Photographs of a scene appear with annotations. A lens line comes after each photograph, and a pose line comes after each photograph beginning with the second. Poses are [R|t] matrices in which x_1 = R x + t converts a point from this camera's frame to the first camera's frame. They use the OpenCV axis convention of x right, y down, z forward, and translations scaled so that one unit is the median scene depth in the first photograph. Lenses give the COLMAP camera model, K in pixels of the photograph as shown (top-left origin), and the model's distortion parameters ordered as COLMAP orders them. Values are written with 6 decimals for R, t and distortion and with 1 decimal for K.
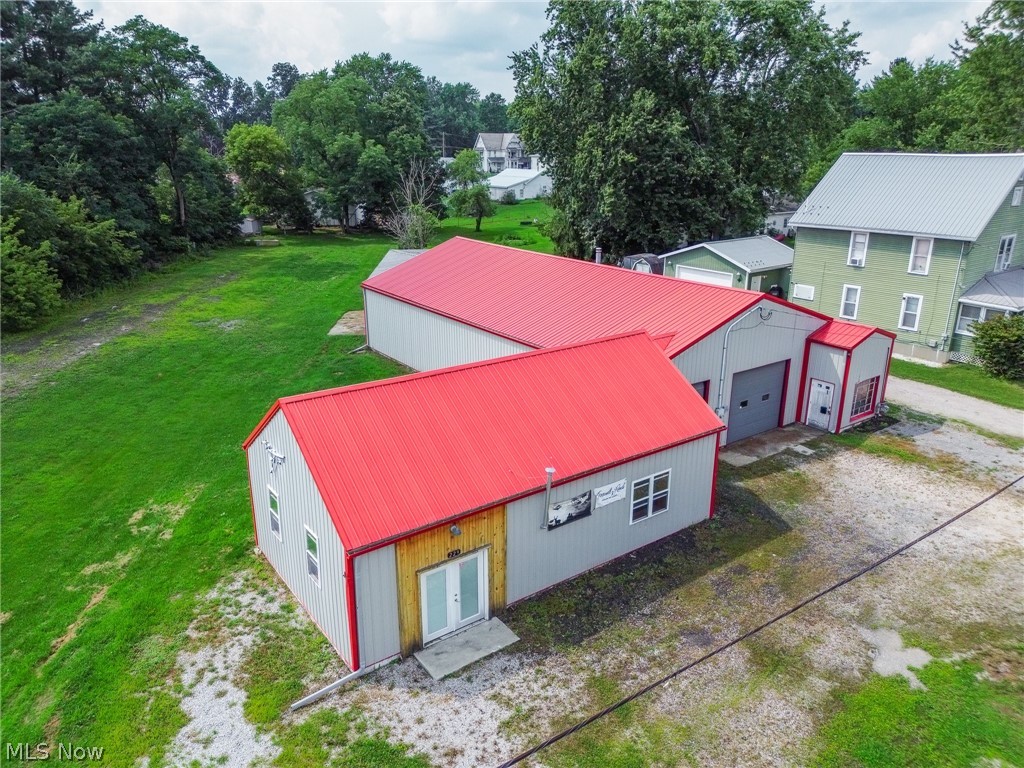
lens RADIAL K [[719.3, 0, 511.2], [0, 719.3, 383.7], [0, 0, 1]] dist [0.058035, -0.052426]
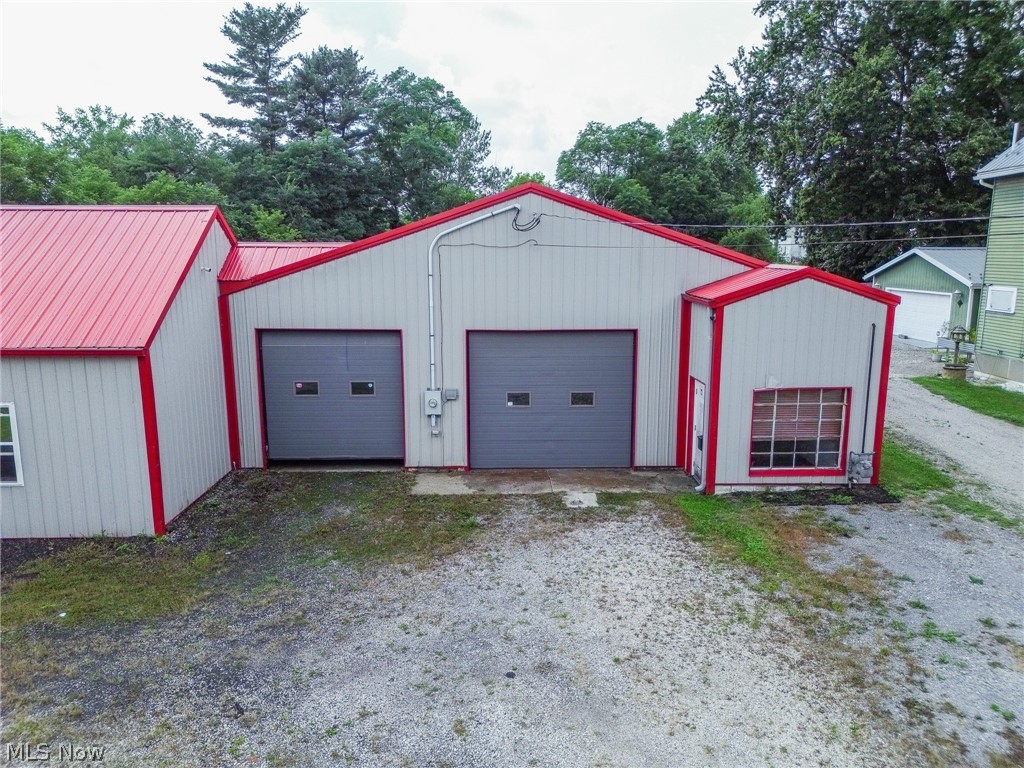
lens RADIAL K [[719.3, 0, 511.5], [0, 719.3, 386.1], [0, 0, 1]] dist [0.058035, -0.052426]
pose [[0.823721, 0.100293, -0.558055, 0.645485], [-0.173921, 0.981478, -0.080328, 0.065130], [0.539662, 0.163225, 0.825907, 0.582211]]
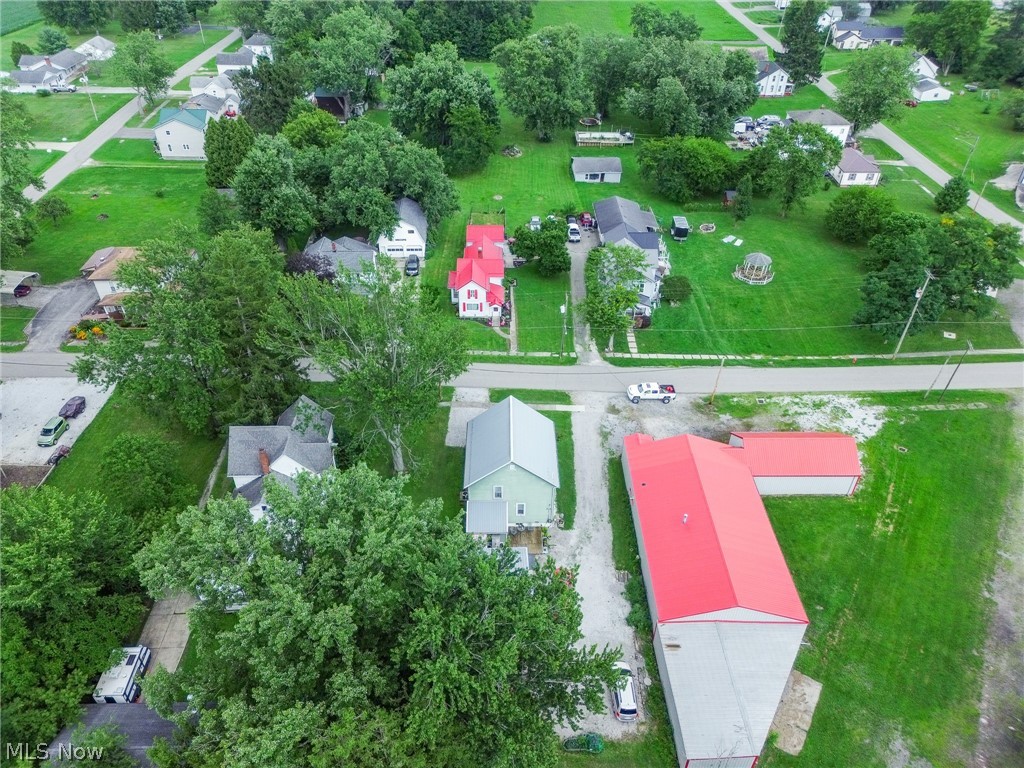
lens RADIAL K [[719.3, 0, 506.9], [0, 719.3, 383.2], [0, 0, 1]] dist [0.058035, -0.052426]
pose [[-0.814005, -0.361077, 0.454994, -0.314384], [0.173435, 0.596495, 0.783654, -2.668573], [-0.554361, 0.716811, -0.422926, 2.494967]]
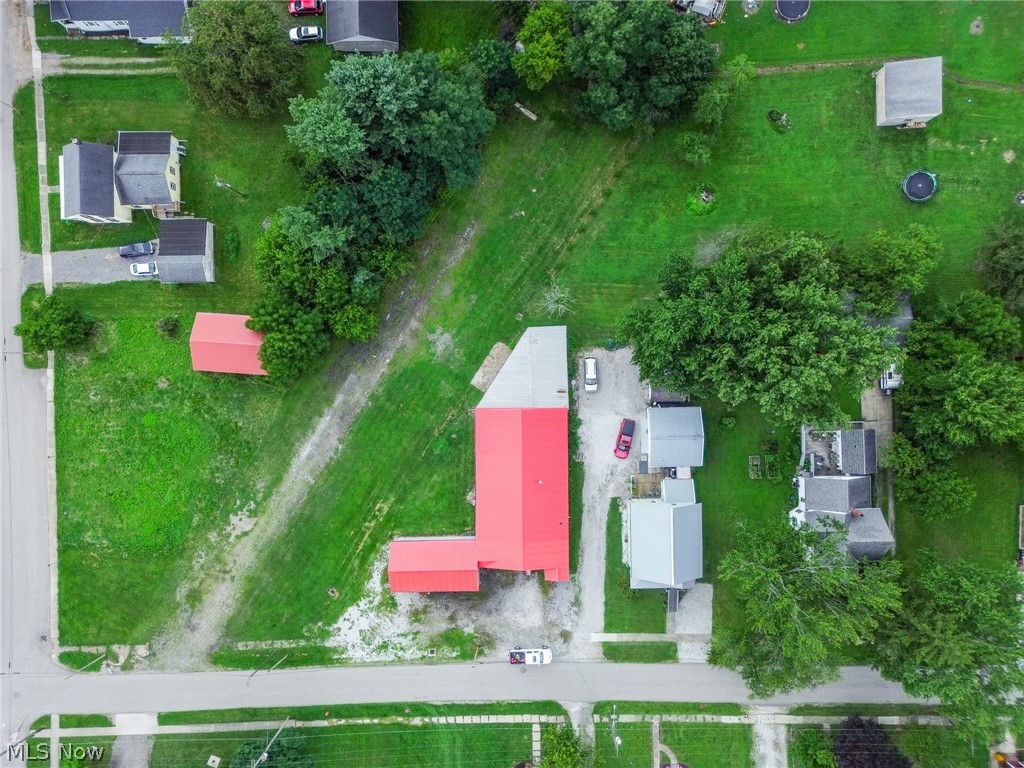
lens RADIAL K [[719.3, 0, 510.4], [0, 719.3, 382.7], [0, 0, 1]] dist [0.058035, -0.052426]
pose [[0.817444, 0.575999, -0.003215, -0.233928], [-0.170483, 0.247271, 0.953830, -3.811042], [0.550200, -0.779155, 0.300328, 0.612006]]
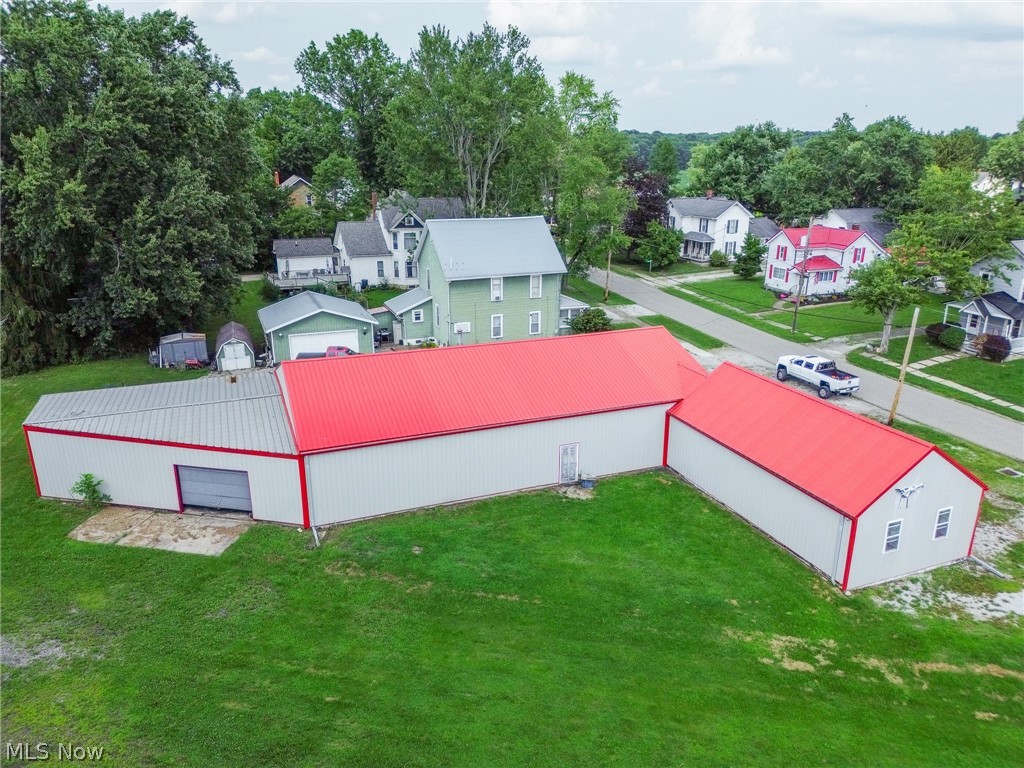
lens RADIAL K [[719.3, 0, 511.4], [0, 719.3, 381.1], [0, 0, 1]] dist [0.058035, -0.052426]
pose [[0.244268, -0.300617, 0.921934, -1.247221], [0.298089, 0.927977, 0.223608, -0.469202], [-0.922755, 0.220198, 0.316286, 0.829104]]
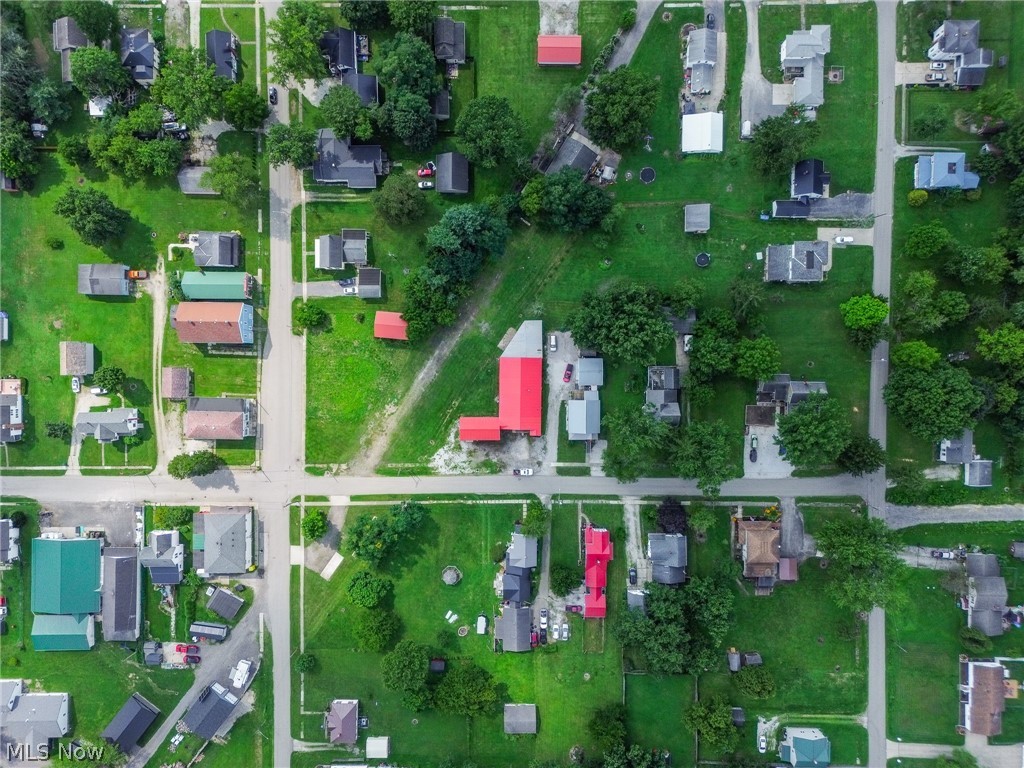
lens RADIAL K [[719.3, 0, 514.8], [0, 719.3, 384.2], [0, 0, 1]] dist [0.058035, -0.052426]
pose [[0.806756, 0.590883, -0.001193, 0.010098], [-0.178073, 0.245054, 0.953015, -7.911140], [0.563413, -0.768639, 0.302919, -1.079705]]
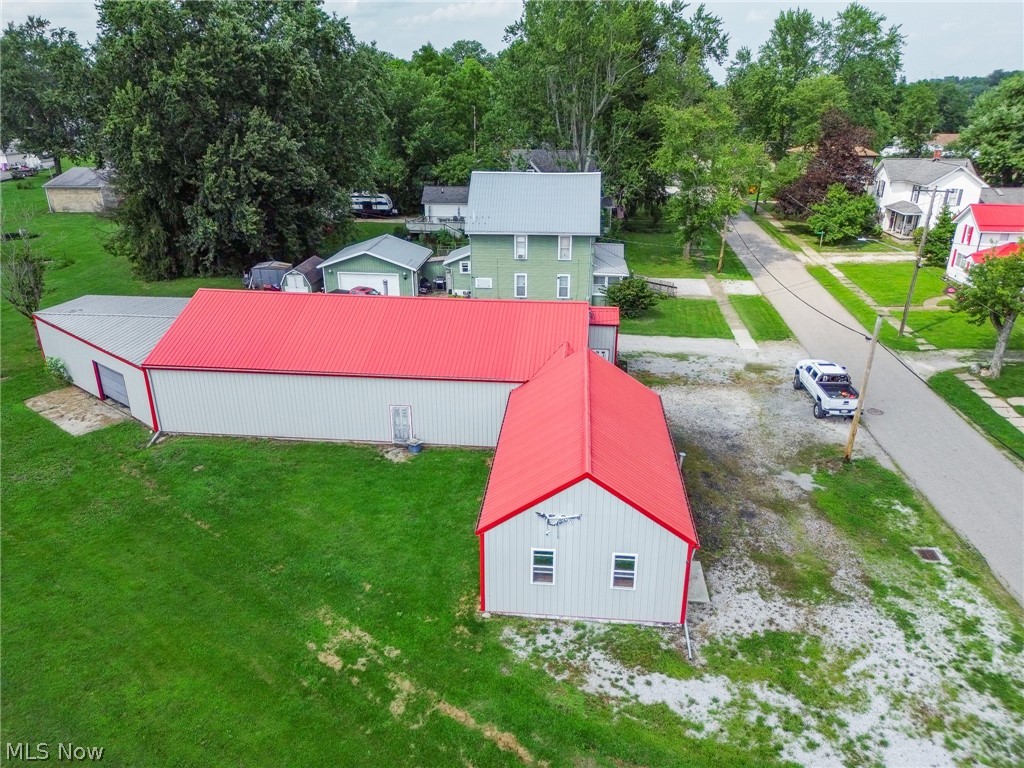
lens RADIAL K [[719.3, 0, 511.7], [0, 719.3, 384.2], [0, 0, 1]] dist [0.058035, -0.052426]
pose [[0.661759, -0.280067, 0.695440, -0.801598], [0.232815, 0.958512, 0.164472, -0.238721], [-0.712651, 0.053068, 0.699508, 0.109562]]
